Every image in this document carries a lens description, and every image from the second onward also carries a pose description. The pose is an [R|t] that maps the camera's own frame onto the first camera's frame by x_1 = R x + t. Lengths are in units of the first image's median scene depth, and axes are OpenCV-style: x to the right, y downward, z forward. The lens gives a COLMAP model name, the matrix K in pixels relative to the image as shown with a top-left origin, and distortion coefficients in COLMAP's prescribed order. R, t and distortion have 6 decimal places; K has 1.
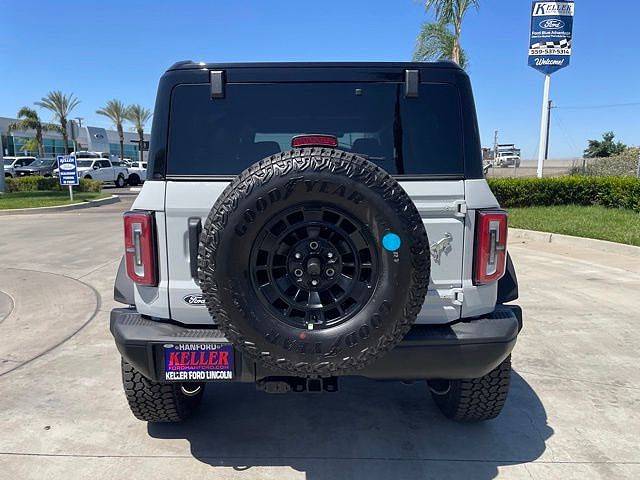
lens RADIAL K [[487.8, 0, 317.1], [0, 487.8, 250.9], [0, 0, 1]] dist [0.056674, -0.071112]
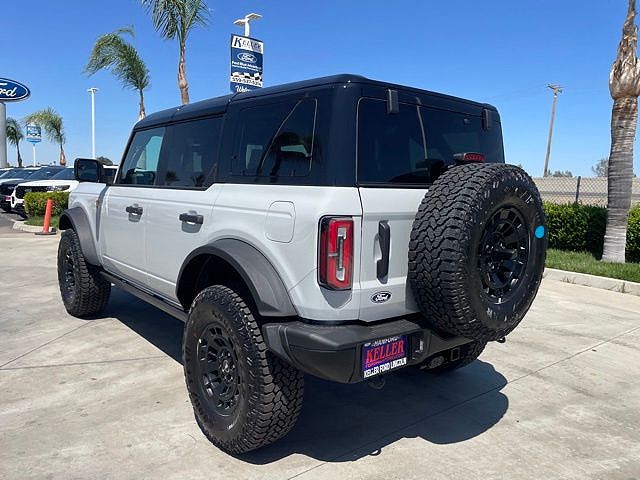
lens RADIAL K [[487.8, 0, 316.3], [0, 487.8, 237.5], [0, 0, 1]] dist [0.056674, -0.071112]
pose [[0.763505, -0.049753, 0.643882, -1.039030], [0.080486, 0.996585, -0.018432, -0.022923], [-0.640766, 0.065897, 0.764903, 0.256490]]
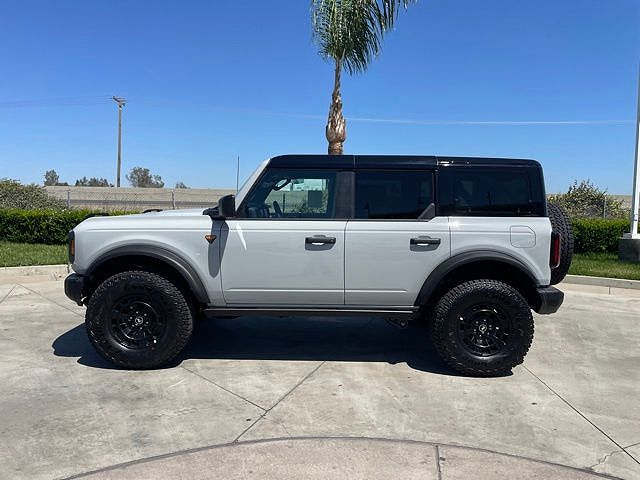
lens RADIAL K [[487.8, 0, 322.2], [0, 487.8, 243.7], [0, 0, 1]] dist [0.056674, -0.071112]
pose [[-0.028433, -0.088448, 0.995675, -1.946151], [0.150808, 0.984297, 0.091744, -0.253436], [-0.988154, 0.152764, -0.014648, 1.413153]]
